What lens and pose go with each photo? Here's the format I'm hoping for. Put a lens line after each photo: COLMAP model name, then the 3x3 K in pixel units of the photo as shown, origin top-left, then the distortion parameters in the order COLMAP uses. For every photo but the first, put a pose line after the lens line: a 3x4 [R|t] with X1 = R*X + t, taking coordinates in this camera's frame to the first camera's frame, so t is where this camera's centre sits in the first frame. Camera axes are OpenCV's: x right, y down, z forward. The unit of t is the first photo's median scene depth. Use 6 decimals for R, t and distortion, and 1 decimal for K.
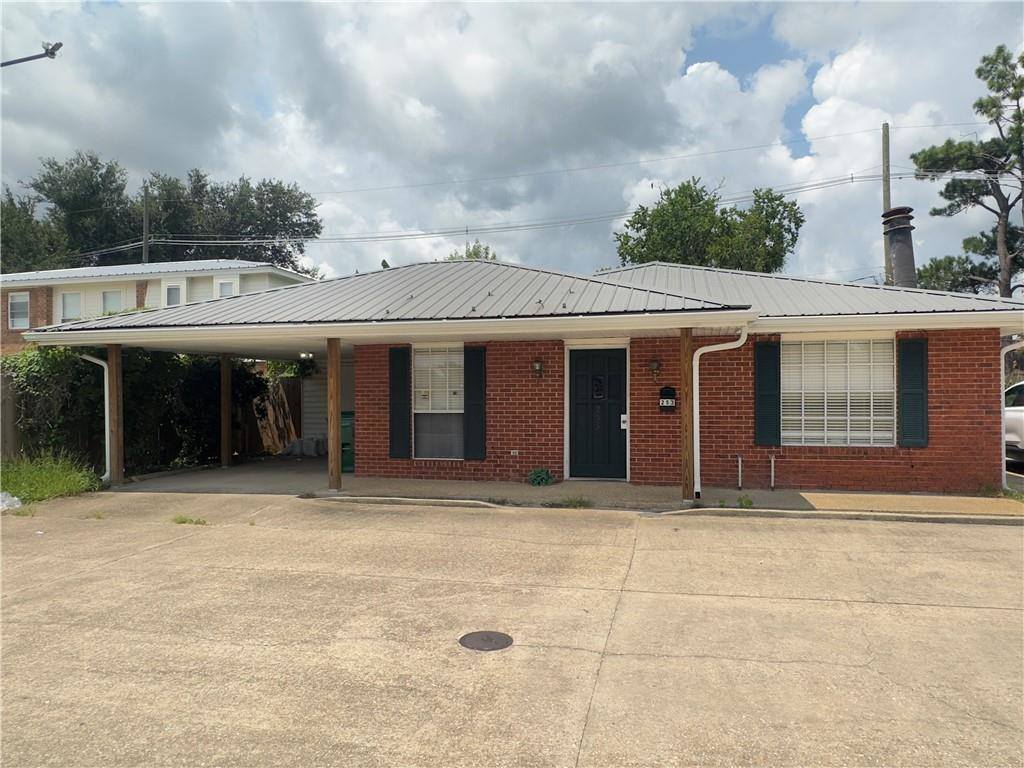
lens RADIAL K [[722.5, 0, 518.8], [0, 722.5, 400.8], [0, 0, 1]] dist [-0.003519, -0.006069]
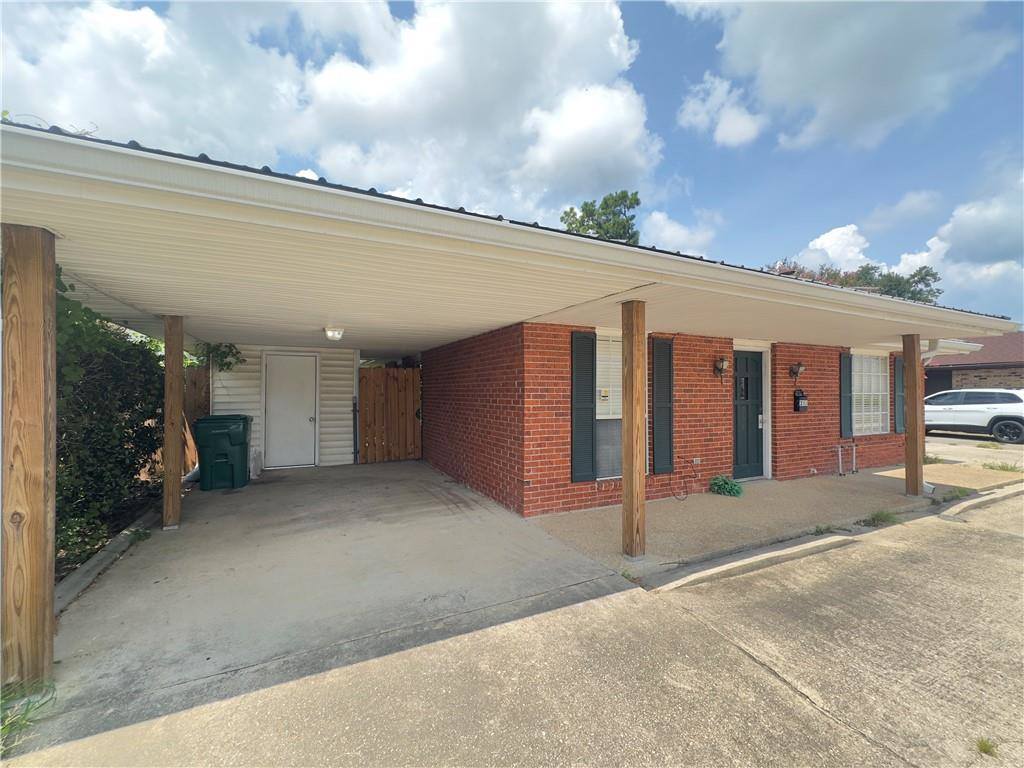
lens RADIAL K [[434.6, 0, 514.6], [0, 434.6, 386.6], [0, 0, 1]] dist [0.001752, -0.000011]
pose [[0.762136, 0.013649, 0.647273, -0.569484], [0.000035, 0.999777, -0.021123, -0.008966], [-0.647417, 0.016121, 0.761966, 0.793567]]
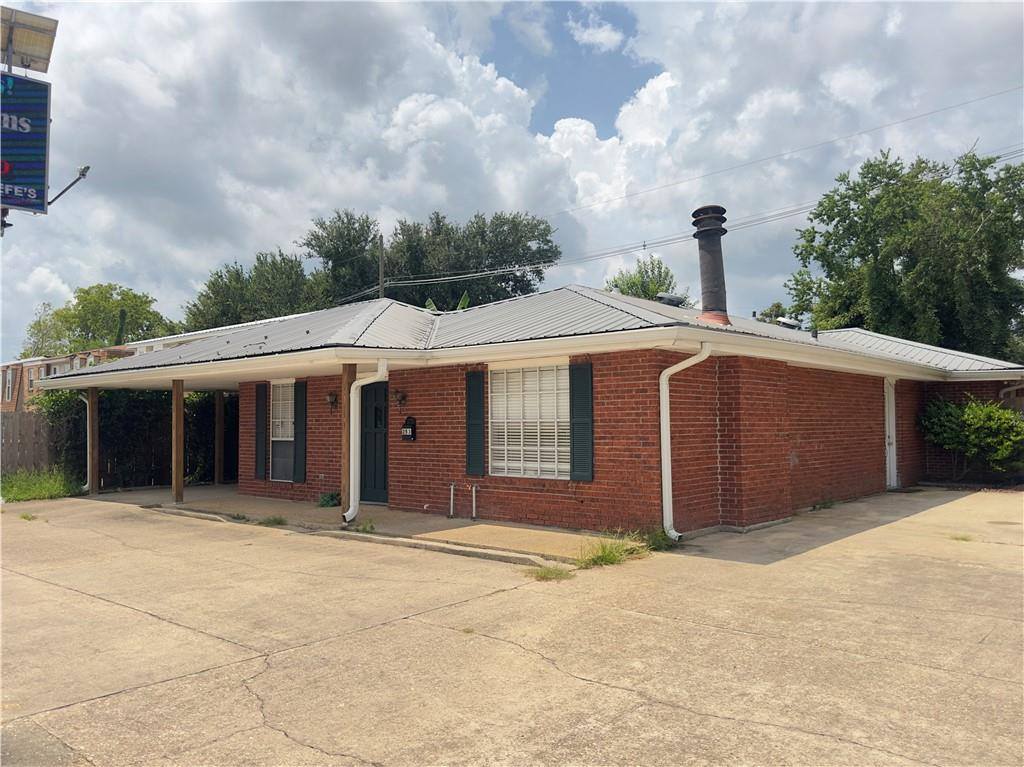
lens RADIAL K [[794.8, 0, 510.5], [0, 794.8, 387.7], [0, 0, 1]] dist [0.094321, -0.103119]
pose [[0.881584, -0.023245, -0.471454, 0.904327], [0.000522, 0.998834, -0.048271, -0.005568], [0.472026, 0.042309, 0.880569, 0.050764]]
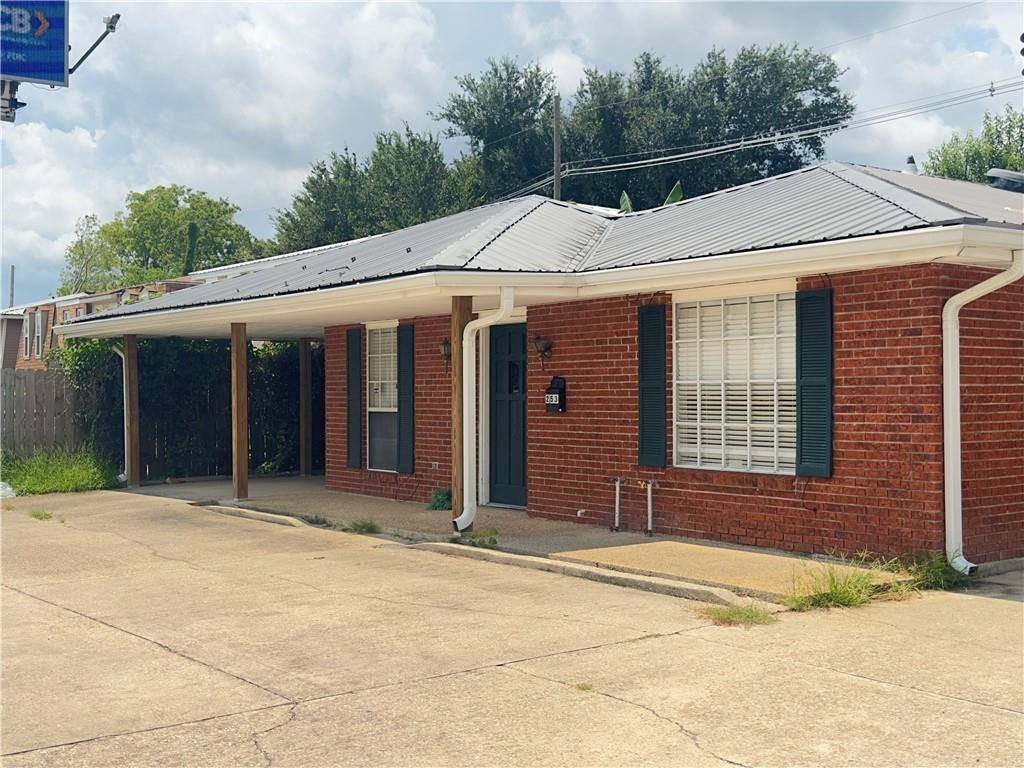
lens RADIAL K [[1257.4, 0, 511.9], [0, 1257.4, 387.7], [0, 0, 1]] dist [0.145239, 0.000000]
pose [[0.764768, -0.002069, -0.644303, 0.970313], [-0.003263, 0.999970, -0.007084, 0.000376], [0.644298, 0.007519, 0.764738, 0.056870]]
